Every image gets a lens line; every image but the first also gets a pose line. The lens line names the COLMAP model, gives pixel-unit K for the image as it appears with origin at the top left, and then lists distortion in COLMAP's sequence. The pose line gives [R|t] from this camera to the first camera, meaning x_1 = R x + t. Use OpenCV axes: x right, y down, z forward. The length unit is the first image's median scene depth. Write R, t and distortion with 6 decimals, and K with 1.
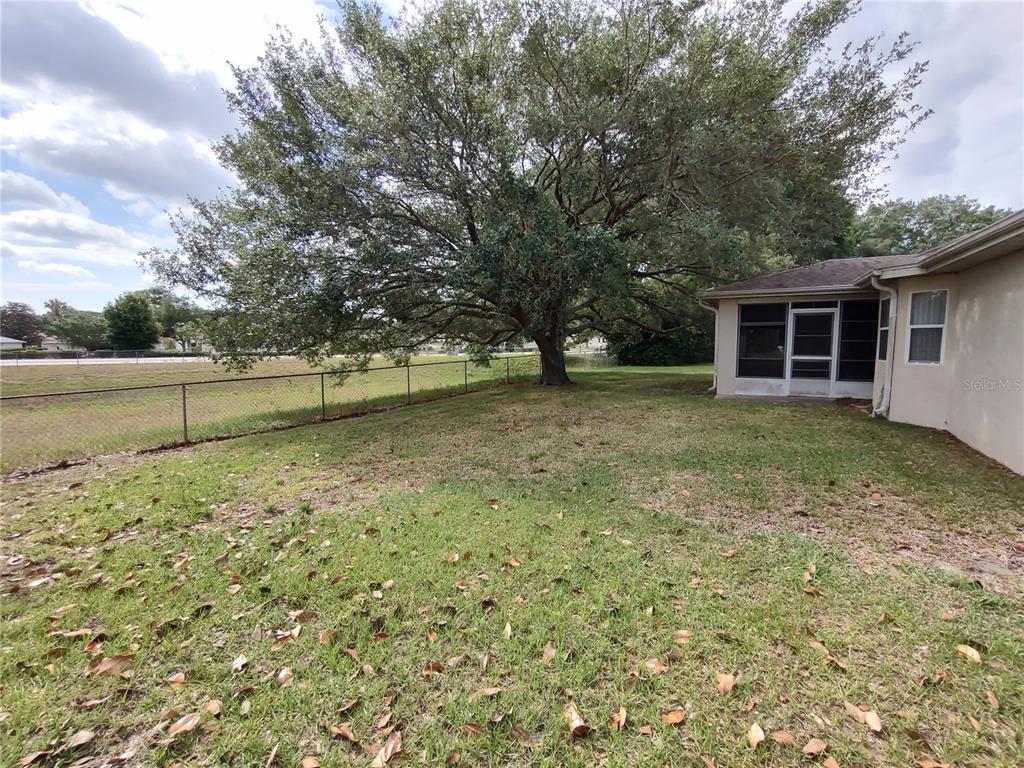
lens RADIAL K [[467.8, 0, 511.7], [0, 467.8, 381.9], [0, 0, 1]] dist [-0.002965, -0.000570]
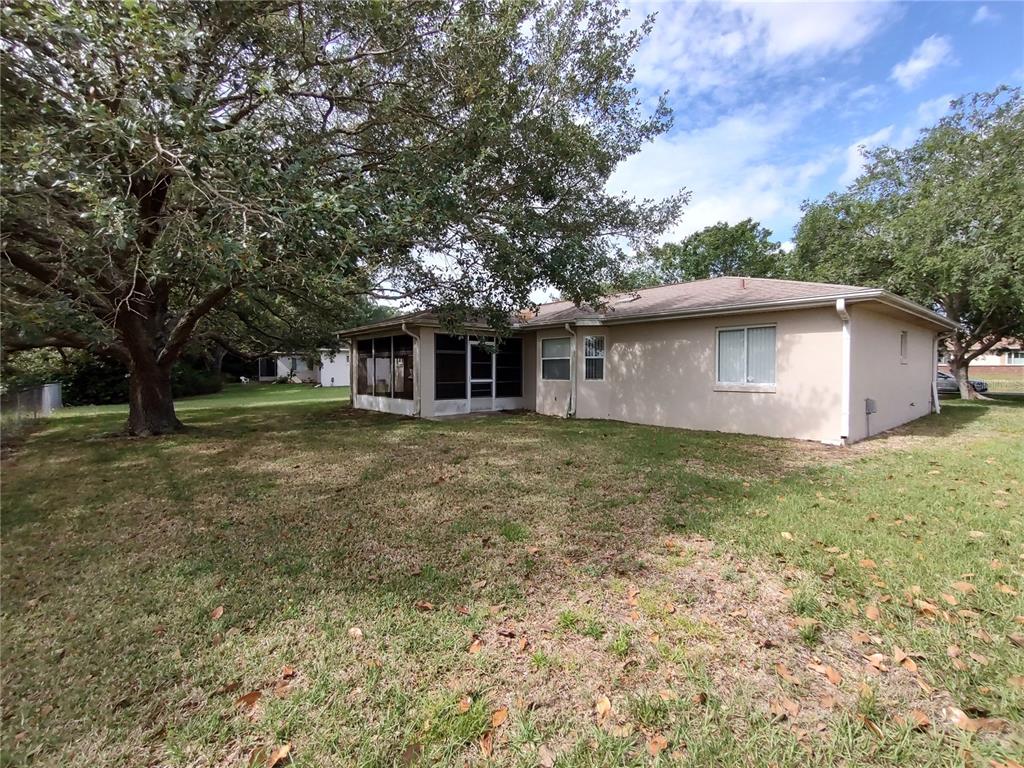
lens RADIAL K [[467.8, 0, 512.8], [0, 467.8, 384.8], [0, 0, 1]] dist [-0.002965, -0.000570]
pose [[0.333185, -0.023537, 0.942568, -0.508001], [0.083986, 0.996455, -0.004805, -0.027409], [-0.939114, 0.080764, 0.333980, 0.498587]]
